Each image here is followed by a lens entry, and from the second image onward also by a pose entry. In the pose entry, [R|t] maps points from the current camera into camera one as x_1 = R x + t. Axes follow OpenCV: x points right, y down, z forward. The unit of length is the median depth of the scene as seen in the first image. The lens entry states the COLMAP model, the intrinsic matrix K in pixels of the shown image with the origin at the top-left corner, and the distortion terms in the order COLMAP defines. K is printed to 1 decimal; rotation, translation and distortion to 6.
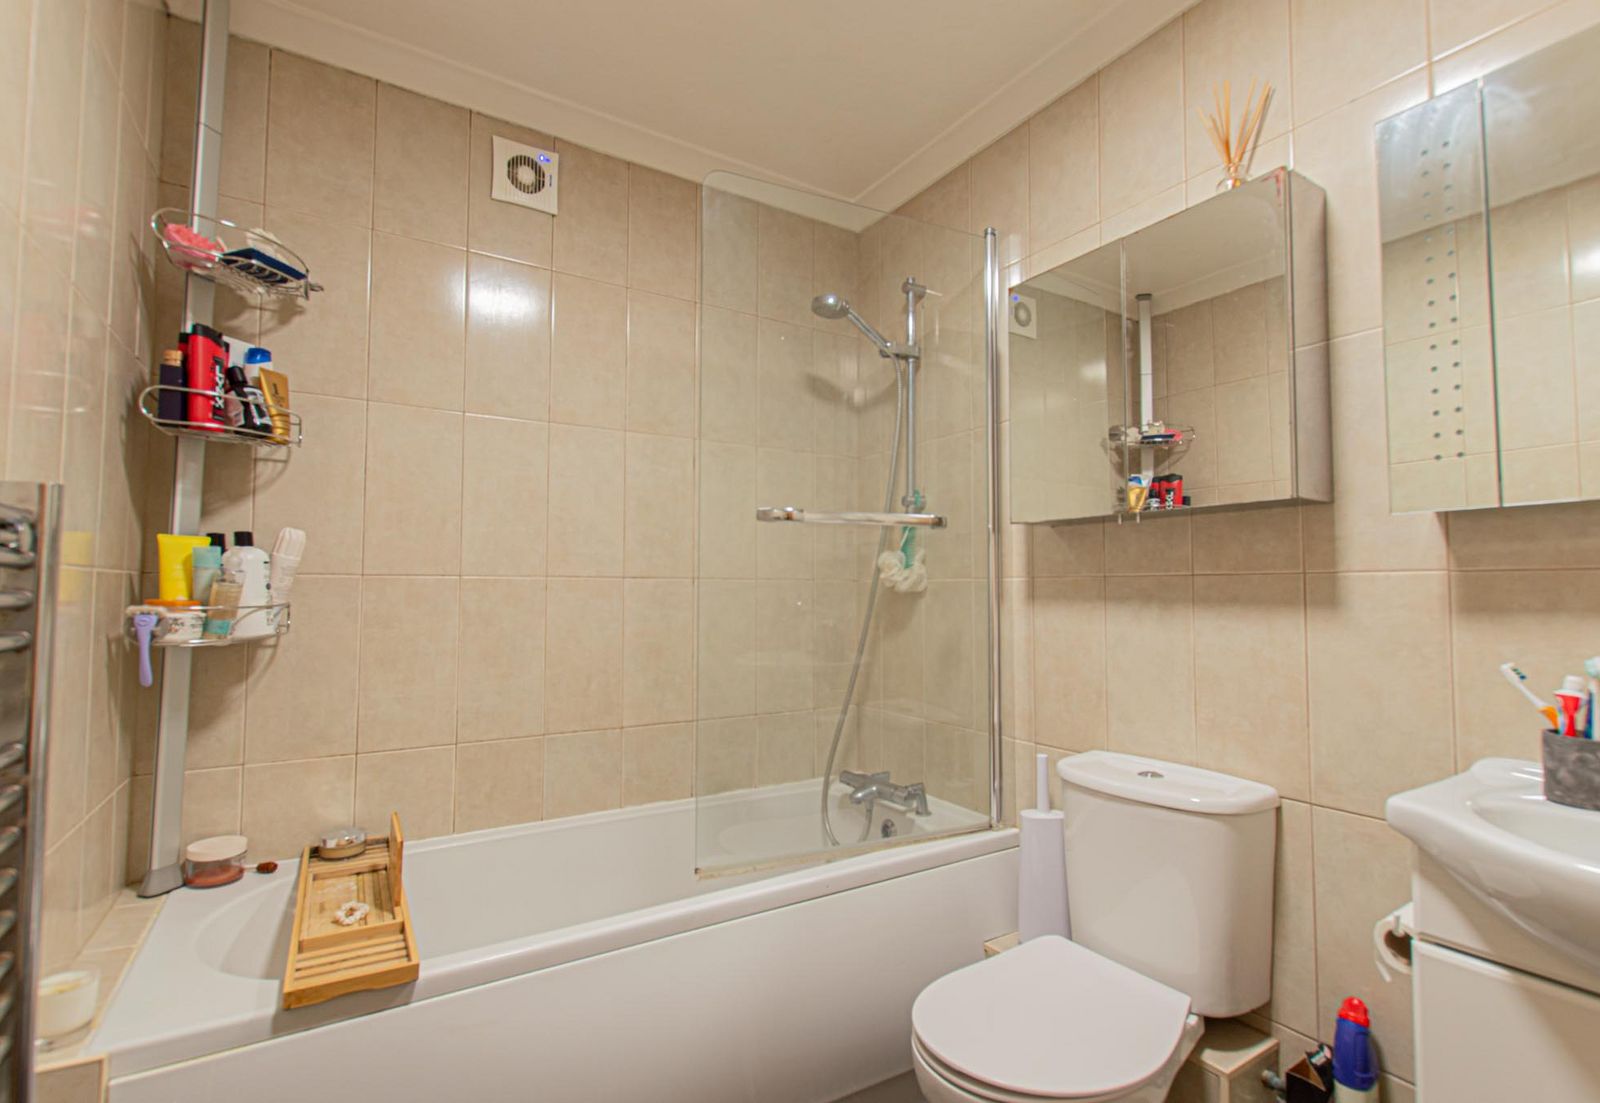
lens RADIAL K [[749.2, 0, 820.5], [0, 749.2, 552.7], [0, 0, 1]] dist [0.001351, -0.003077]
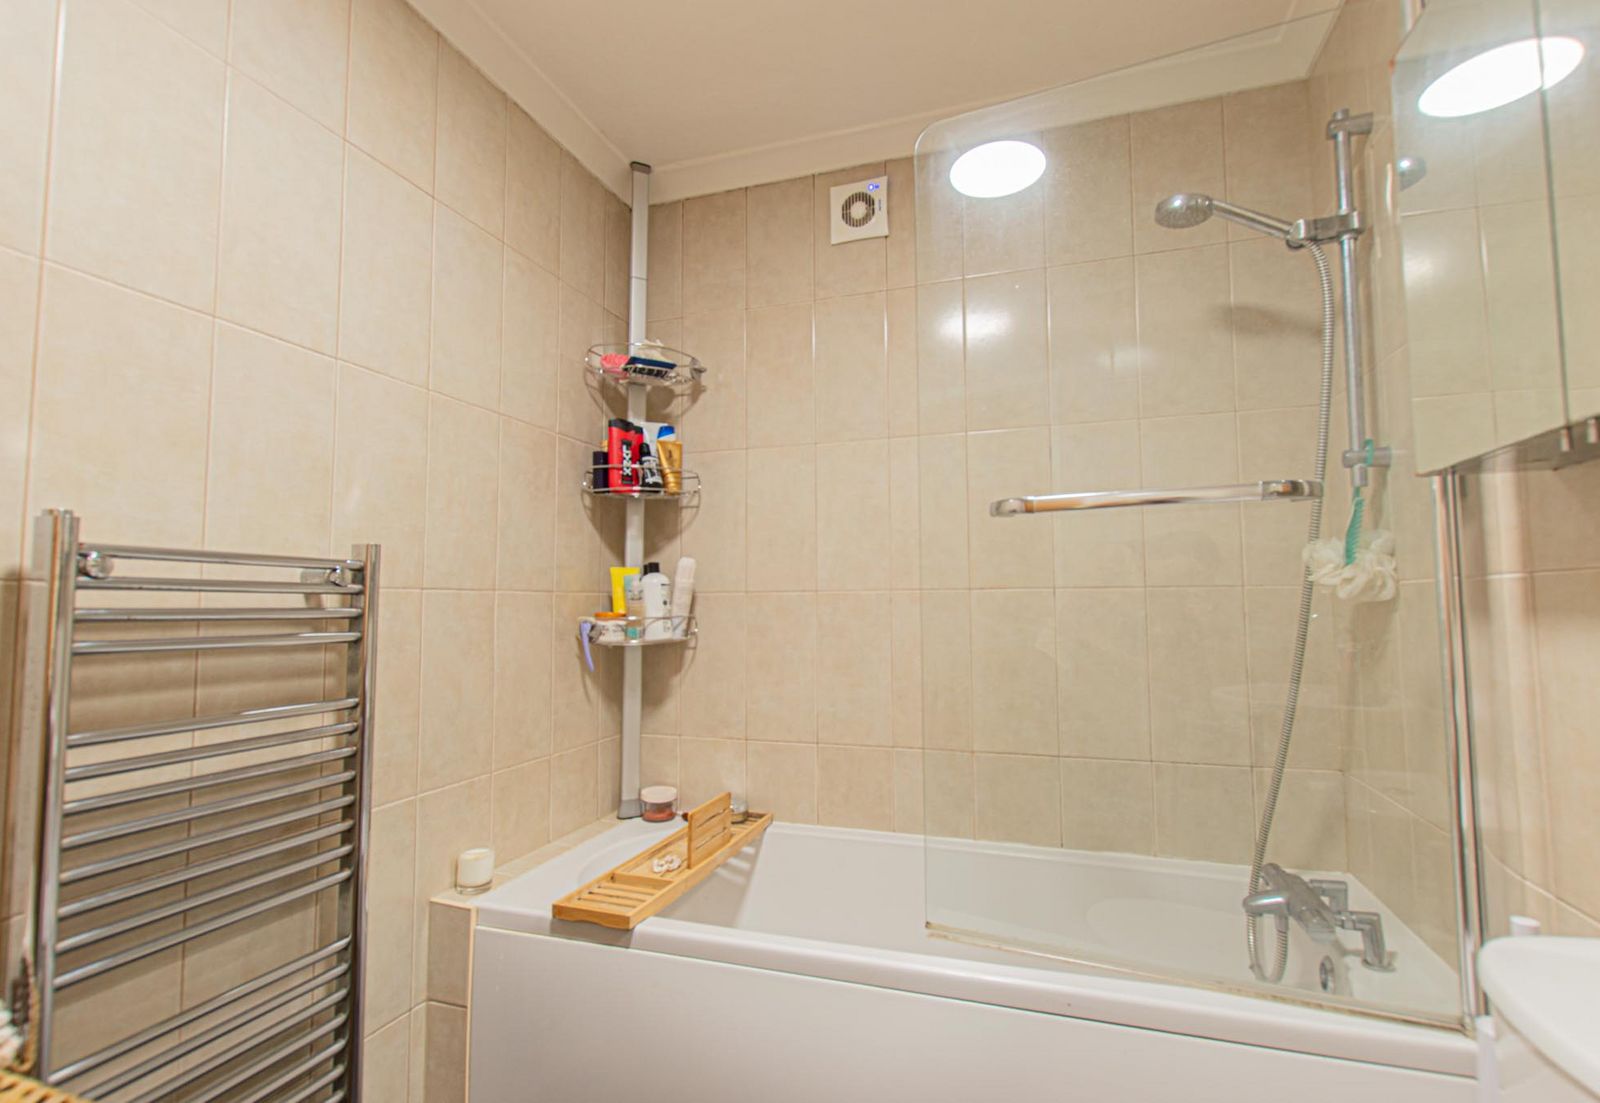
lens RADIAL K [[749.2, 0, 809.5], [0, 749.2, 554.0], [0, 0, 1]] dist [0.001351, -0.003077]
pose [[0.629927, -0.059321, -0.774385, 0.417717], [0.047129, 0.998161, -0.038126, 0.019585], [0.775223, -0.012479, 0.631565, 0.324834]]
